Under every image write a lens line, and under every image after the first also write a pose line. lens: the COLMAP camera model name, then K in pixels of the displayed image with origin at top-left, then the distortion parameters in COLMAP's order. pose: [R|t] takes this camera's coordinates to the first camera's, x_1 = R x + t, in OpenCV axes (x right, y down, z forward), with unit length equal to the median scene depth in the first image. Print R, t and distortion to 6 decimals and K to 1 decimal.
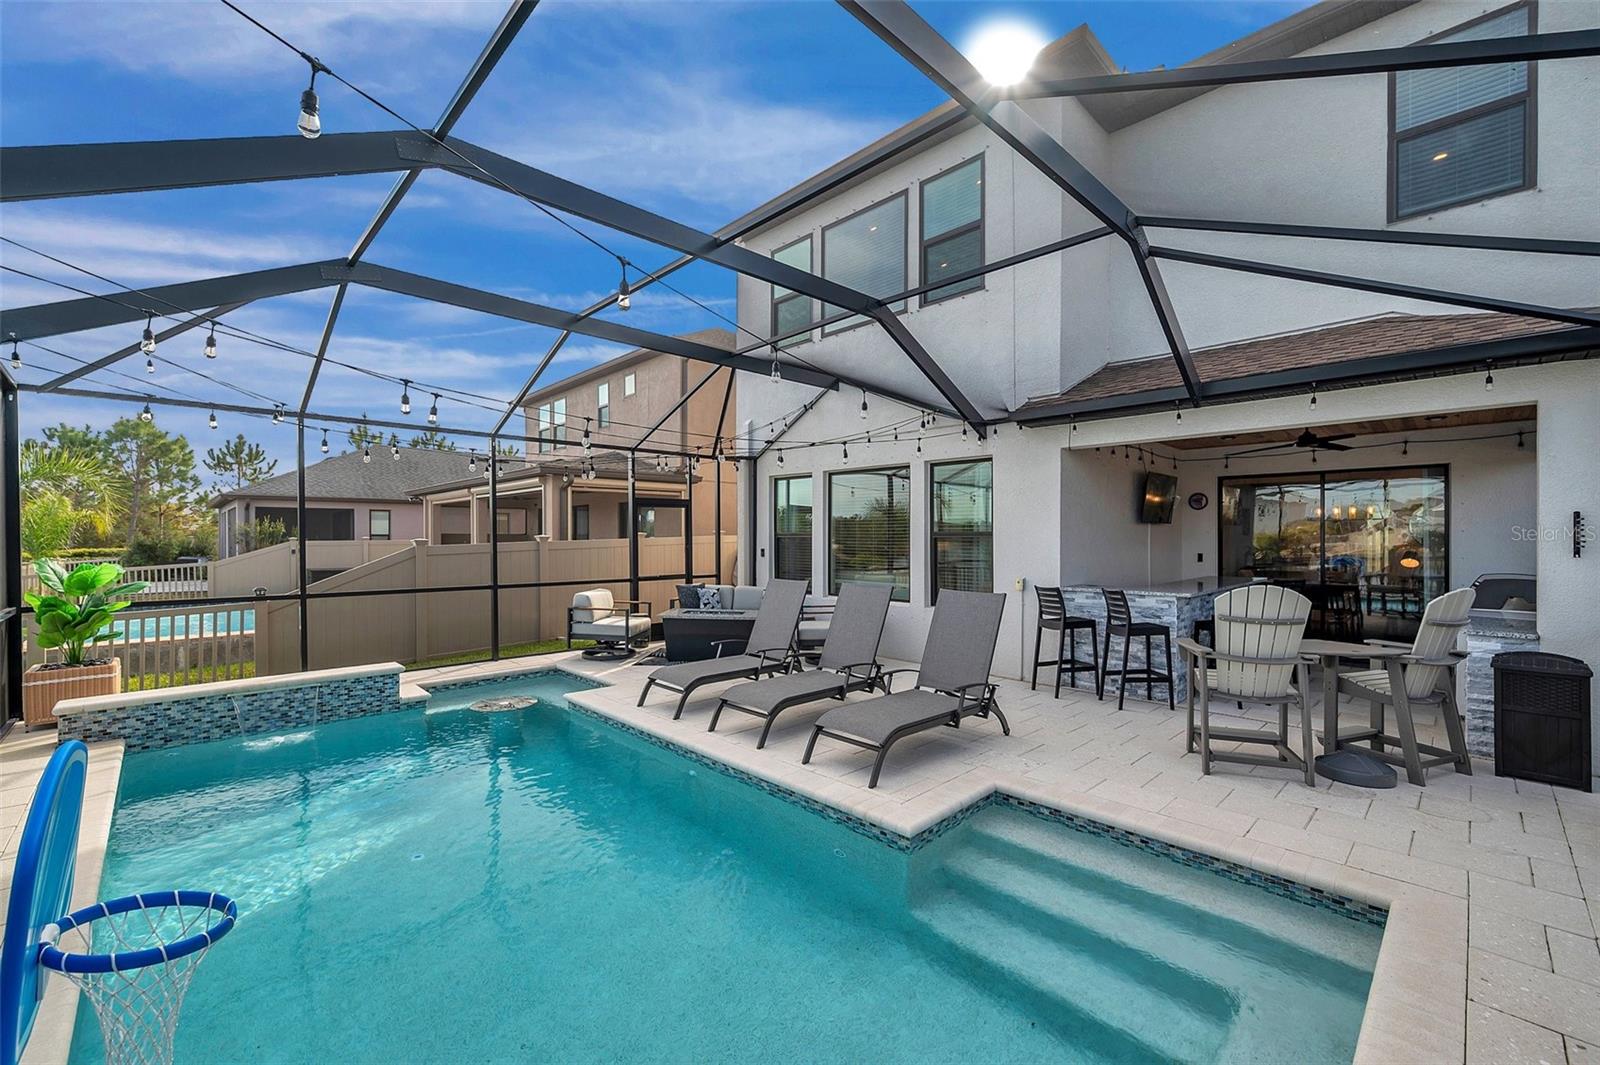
lens RADIAL K [[653.9, 0, 801.1], [0, 653.9, 537.5], [0, 0, 1]] dist [-0.000818, -0.000189]
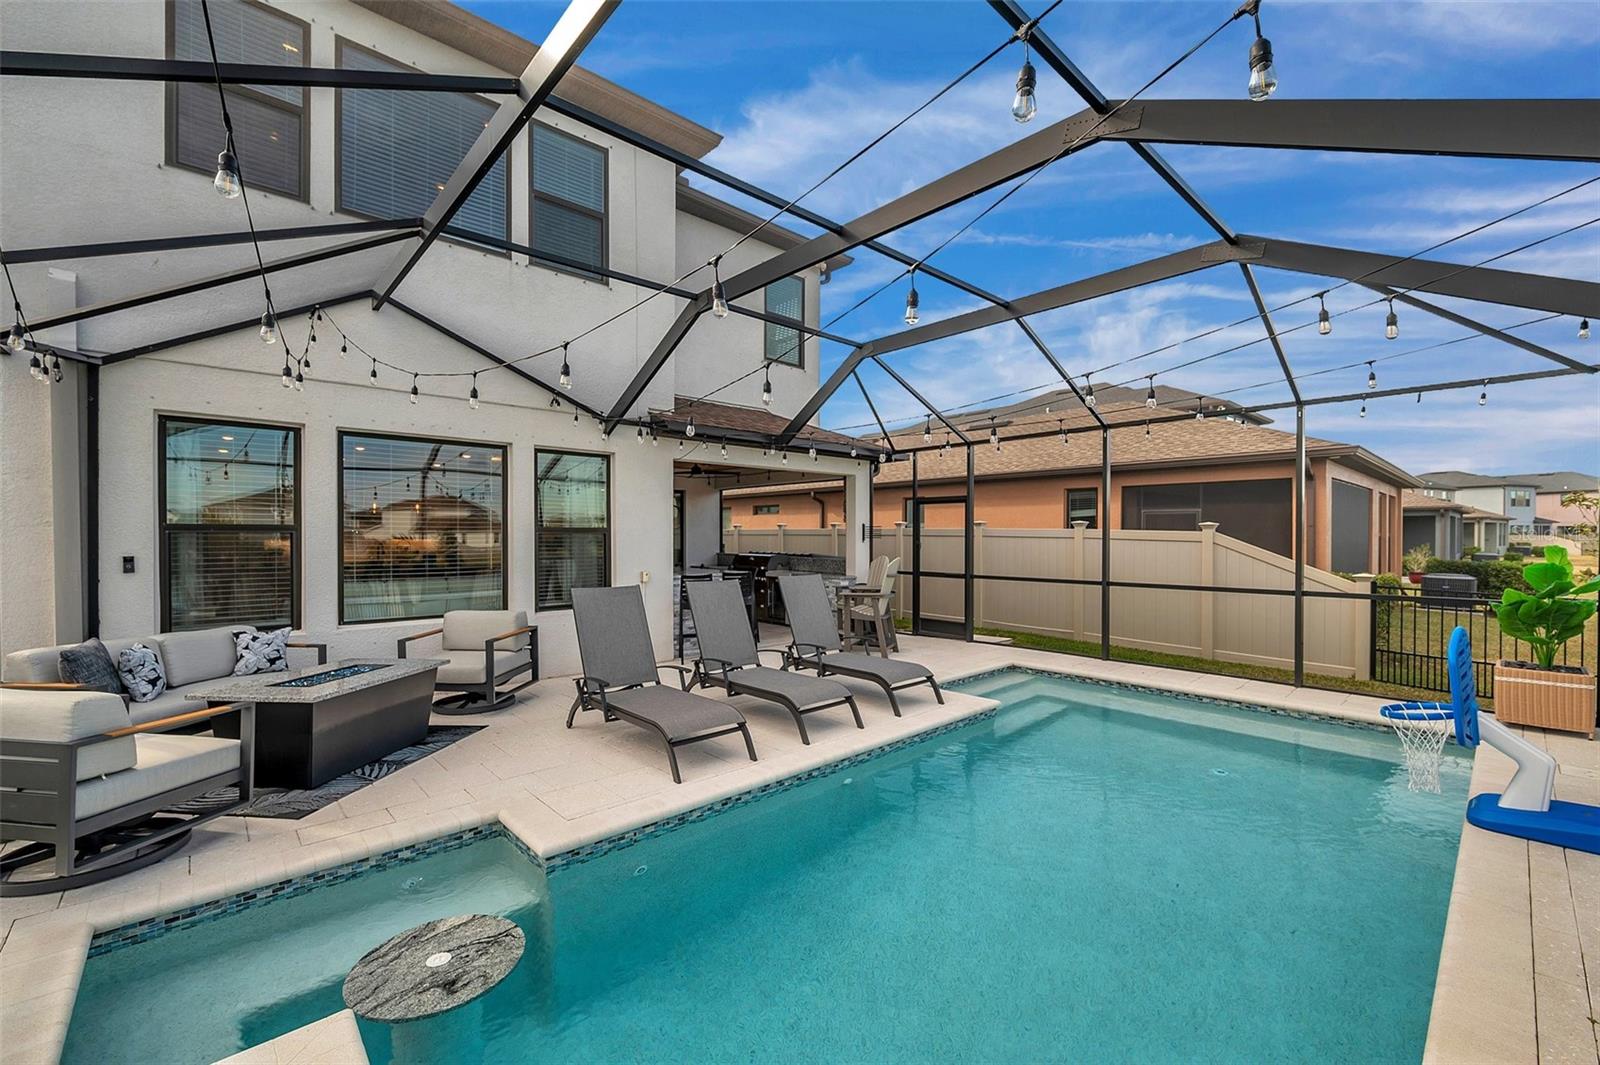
lens RADIAL K [[653.9, 0, 801.1], [0, 653.9, 537.5], [0, 0, 1]] dist [-0.000818, -0.000189]
pose [[0.026913, 0.002781, 0.999634, -0.666972], [0.001328, 0.999995, -0.002818, 0.006363], [-0.999637, 0.001403, 0.026909, 0.623663]]
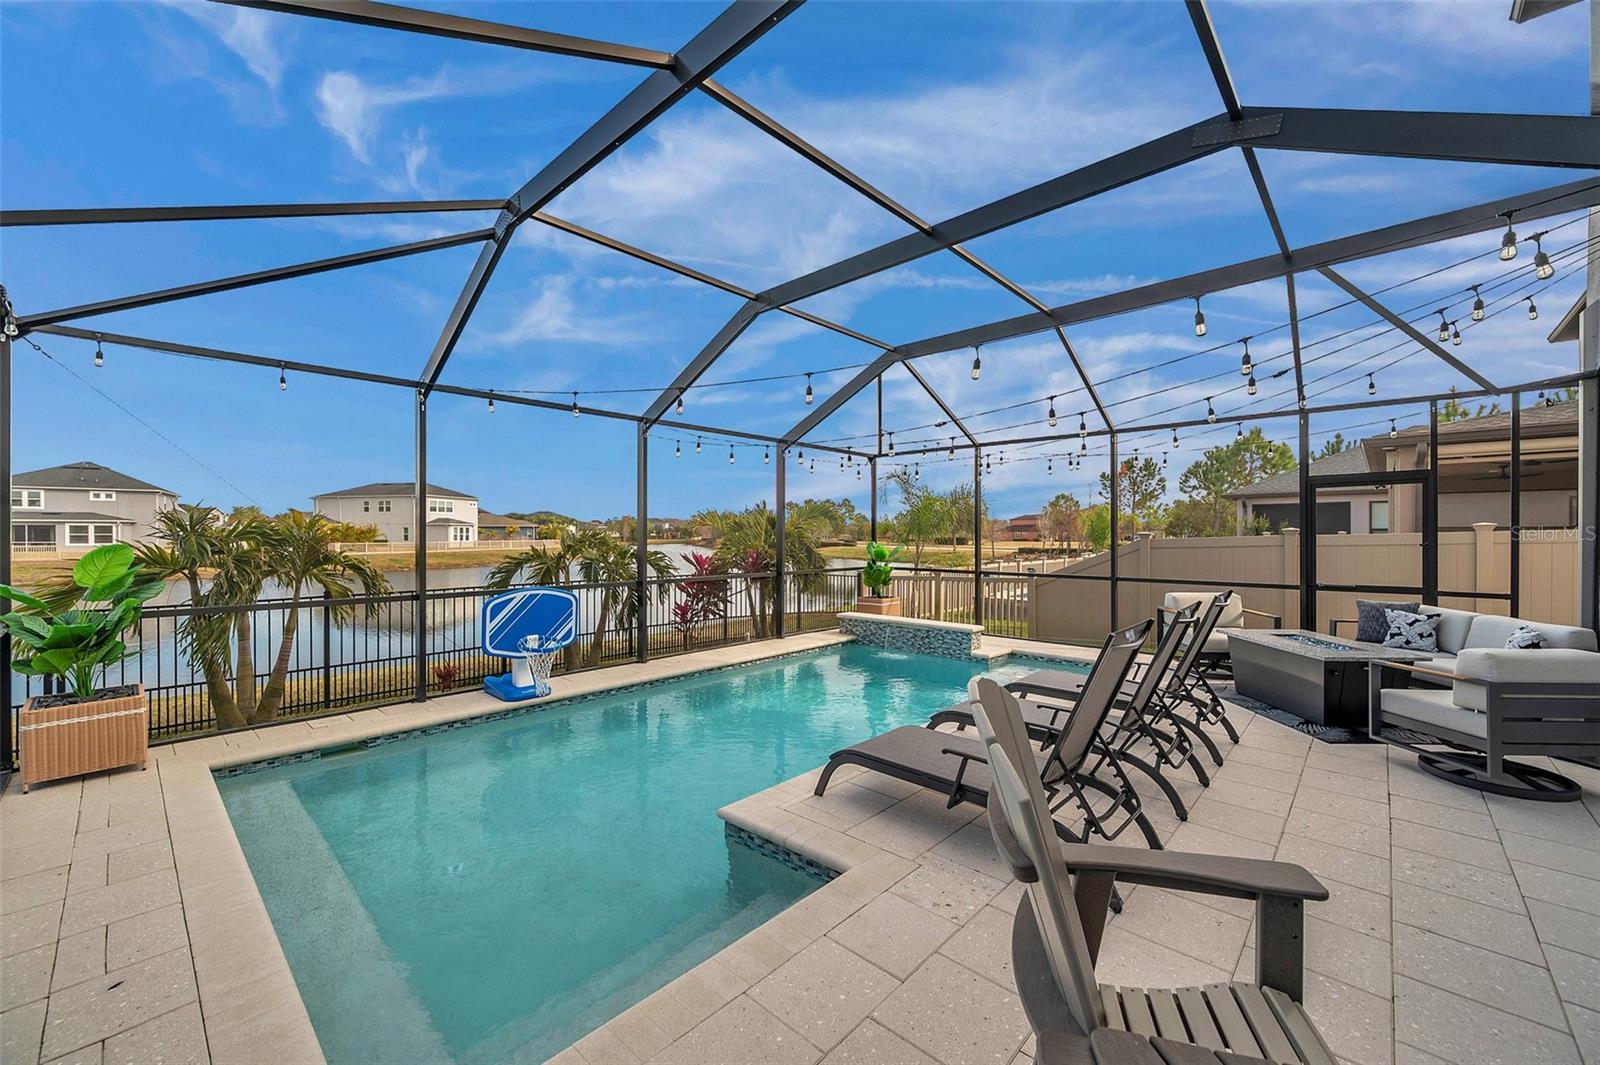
lens RADIAL K [[632.4, 0, 803.0], [0, 632.4, 540.3], [0, 0, 1]] dist [0.000491, 0.000030]
pose [[0.057268, 0.010893, -0.998299, 0.495068], [0.000525, 0.999940, 0.010941, 0.003826], [0.998359, -0.001151, 0.057259, 0.455082]]
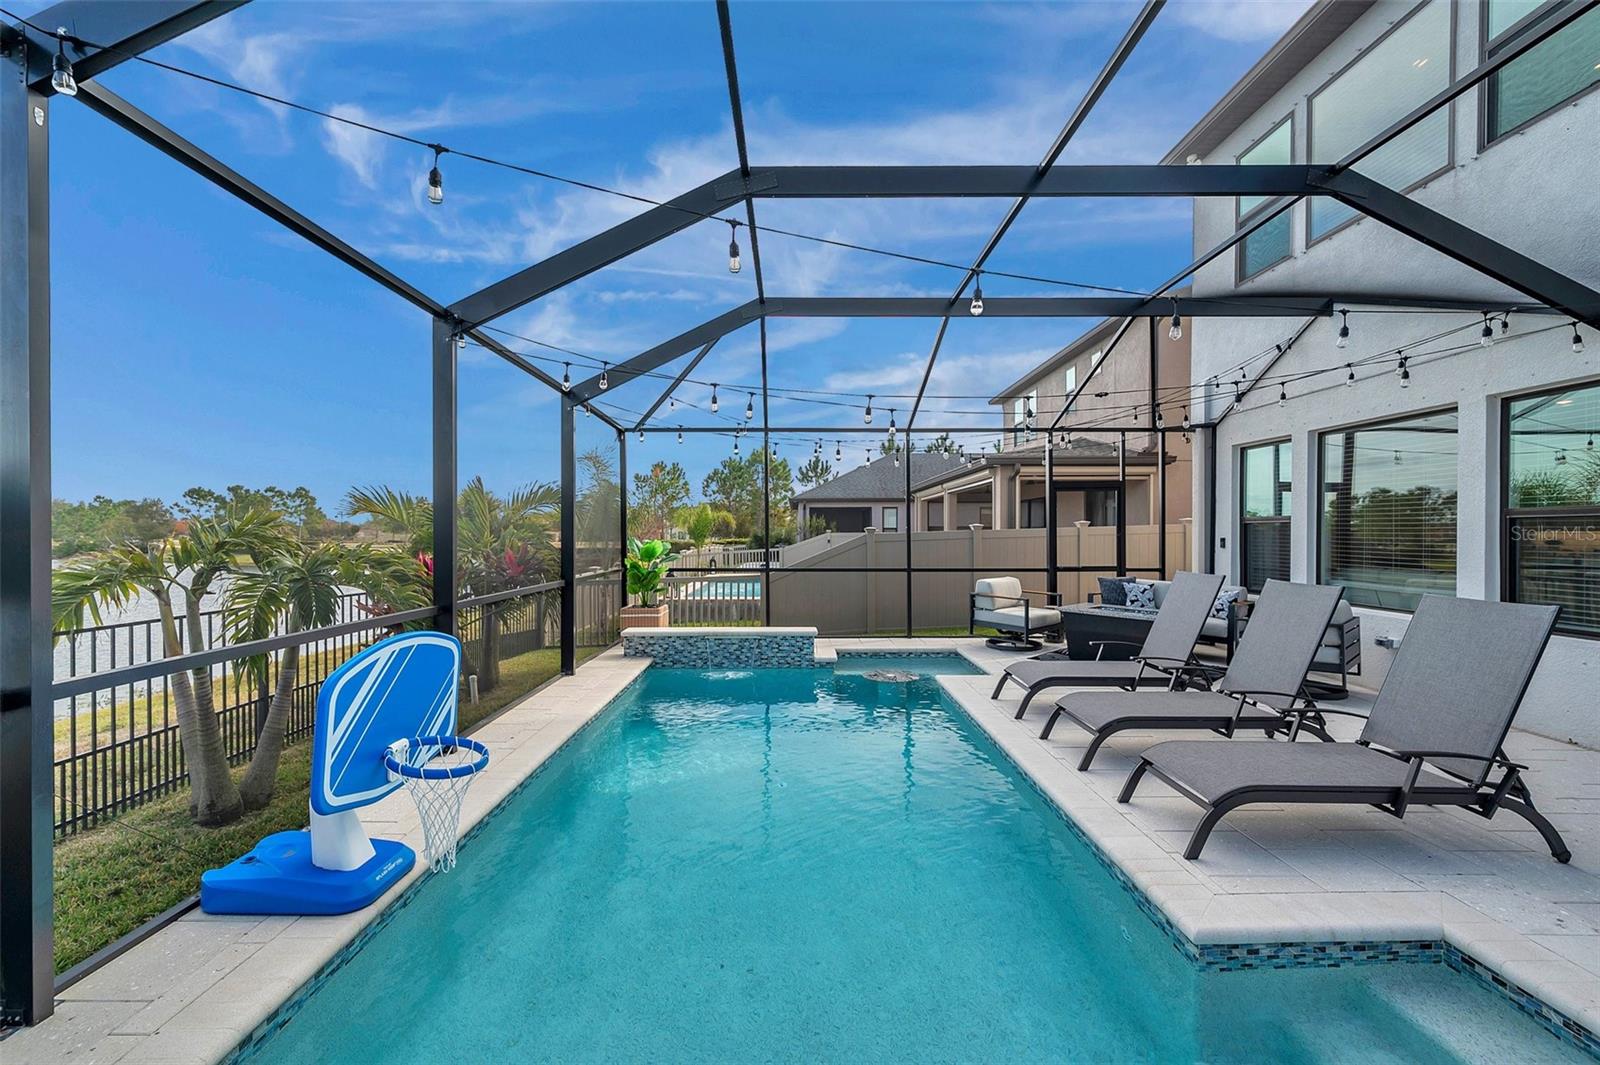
lens RADIAL K [[645.7, 0, 801.0], [0, 645.7, 540.0], [0, 0, 1]] dist [-0.000597, -0.000131]
pose [[0.725047, 0.007070, -0.688663, 0.138543], [0.000071, 0.999947, 0.010340, 0.014726], [0.688699, -0.007546, 0.725008, 0.100979]]
